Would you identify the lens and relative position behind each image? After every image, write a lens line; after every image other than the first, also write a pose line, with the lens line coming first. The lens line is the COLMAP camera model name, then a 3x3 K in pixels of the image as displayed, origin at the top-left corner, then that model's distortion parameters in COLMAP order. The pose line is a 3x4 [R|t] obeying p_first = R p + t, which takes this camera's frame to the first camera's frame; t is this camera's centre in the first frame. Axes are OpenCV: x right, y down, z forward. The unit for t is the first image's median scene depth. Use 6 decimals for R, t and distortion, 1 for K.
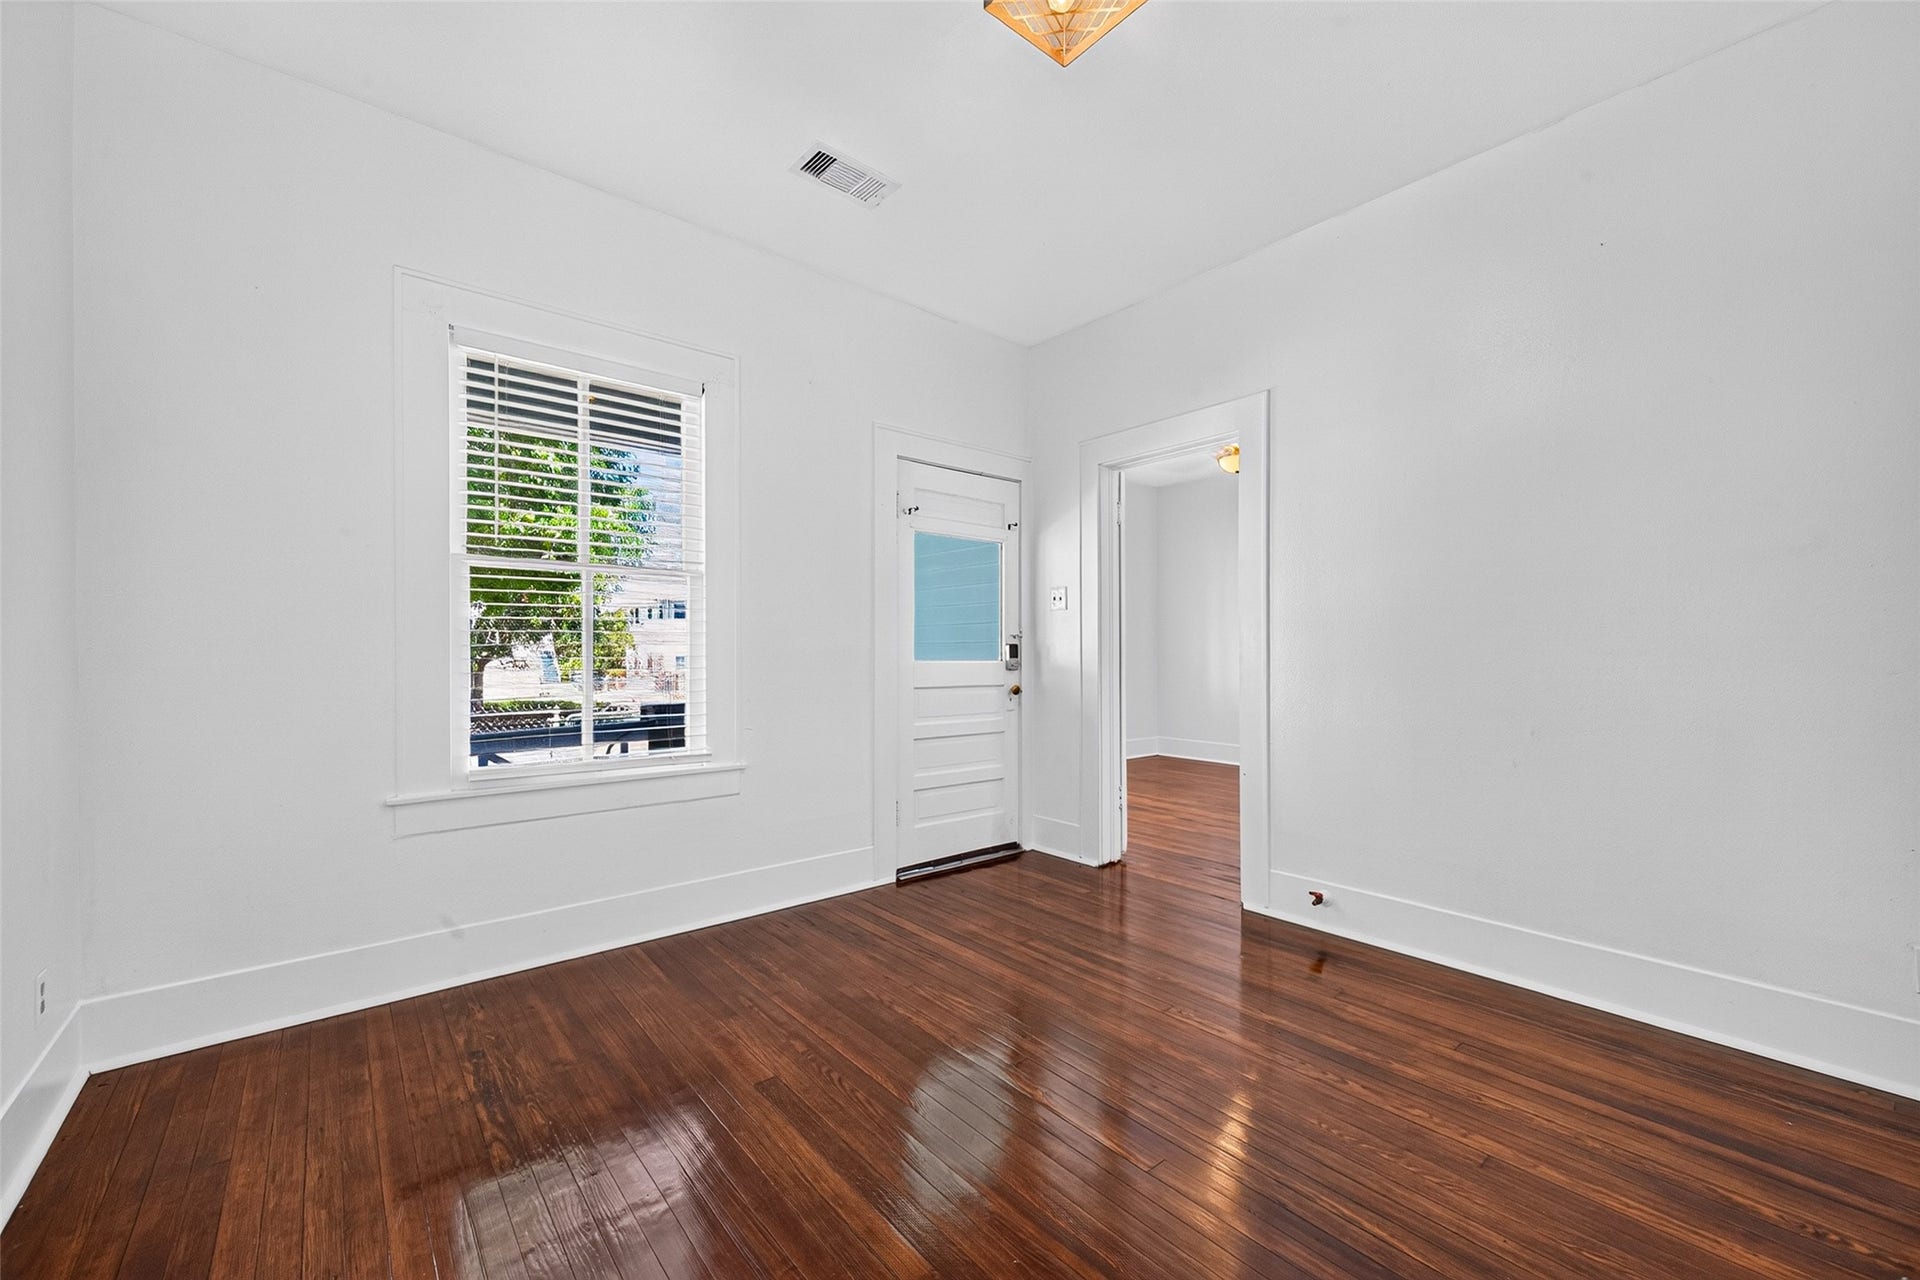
lens RADIAL K [[736.4, 0, 968.0], [0, 736.4, 651.7], [0, 0, 1]] dist [-0.000822, 0.000000]
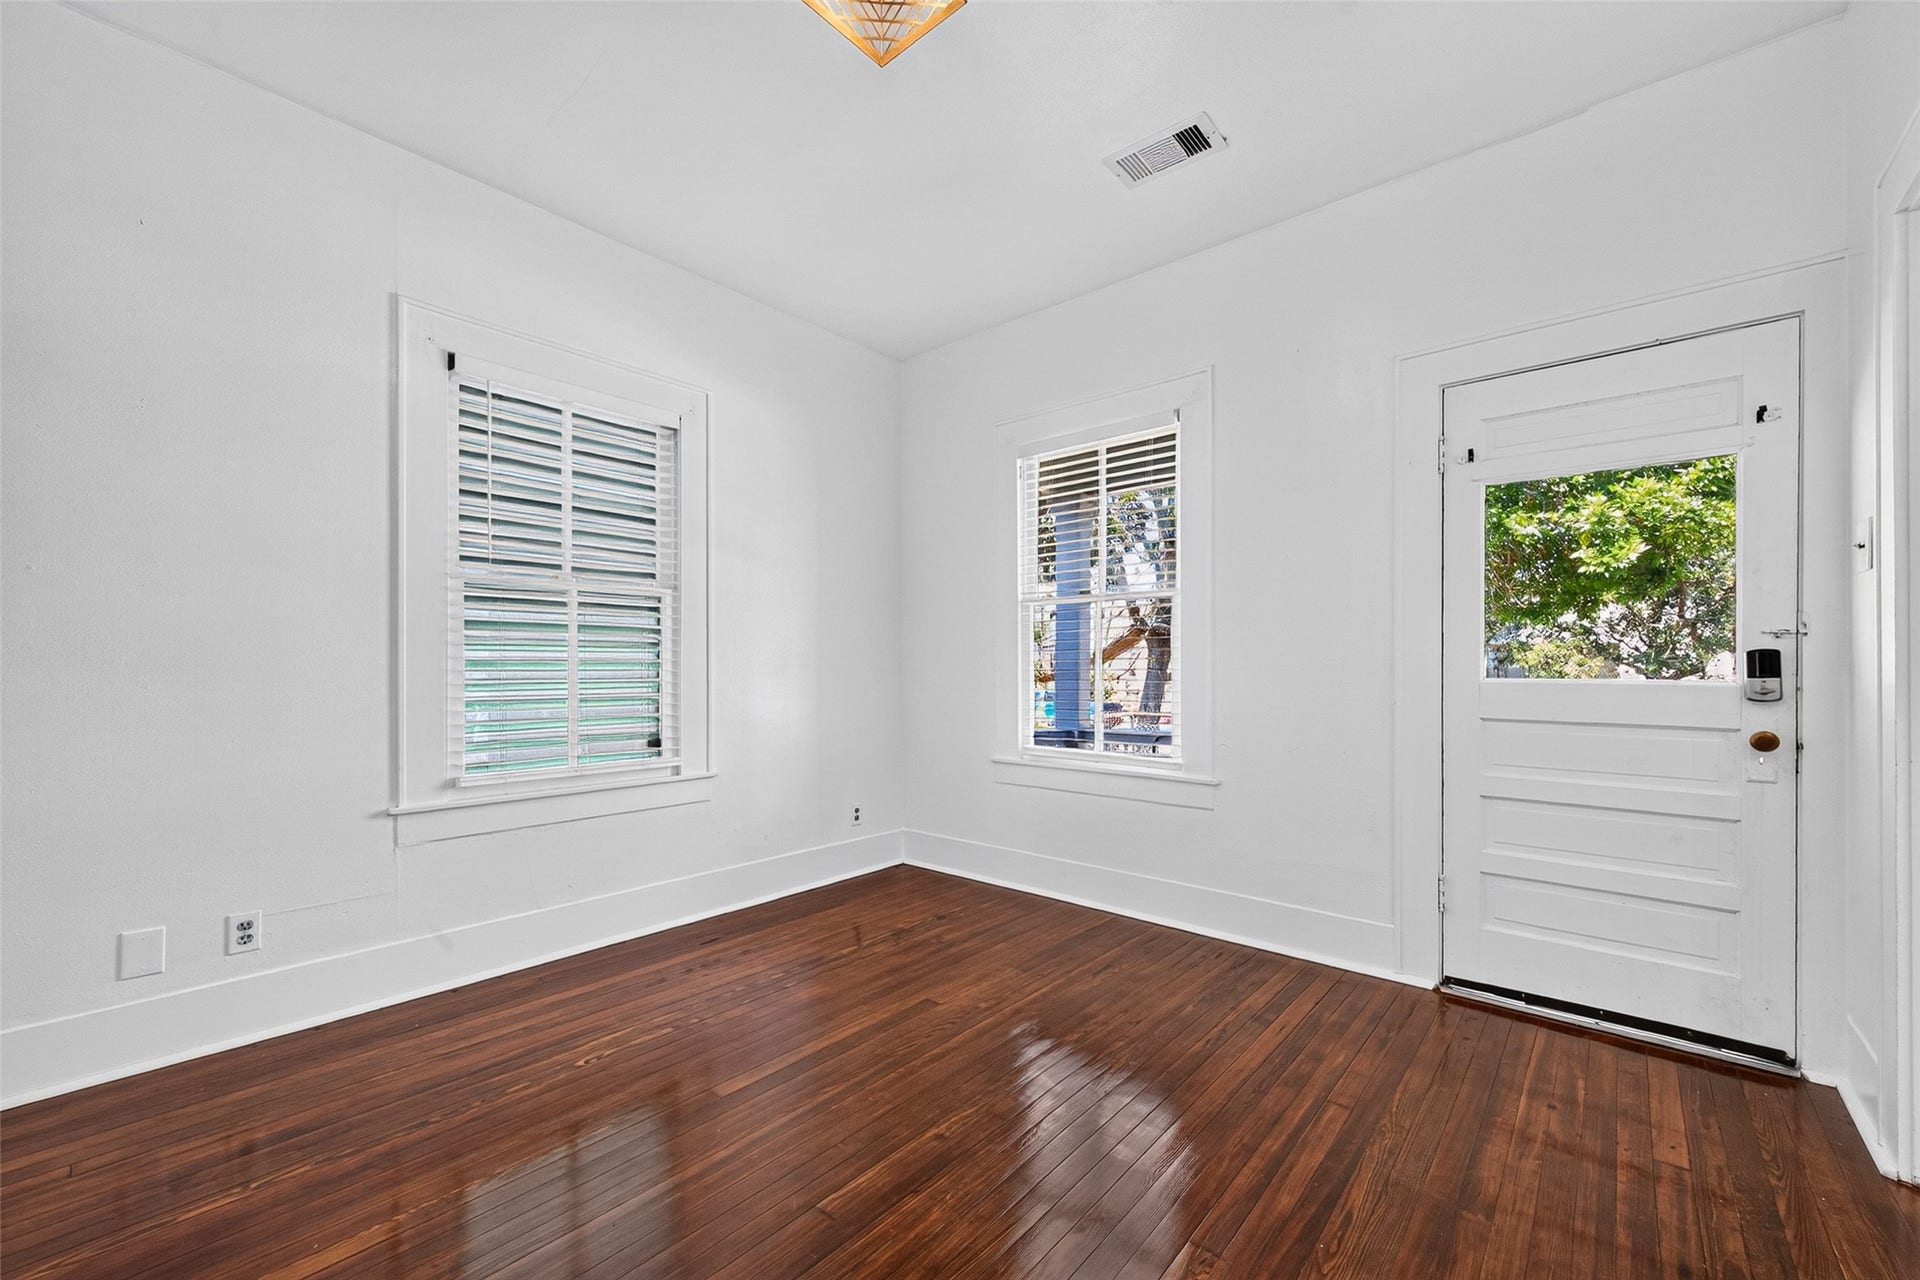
lens RADIAL K [[758.6, 0, 993.7], [0, 758.6, 664.3], [0, 0, 1]] dist [0.000527, 0.000103]
pose [[0.188746, -0.003453, -0.982020, 0.506553], [-0.002460, 0.999989, -0.003989, 0.002749], [0.982023, 0.003169, 0.188735, 0.418369]]
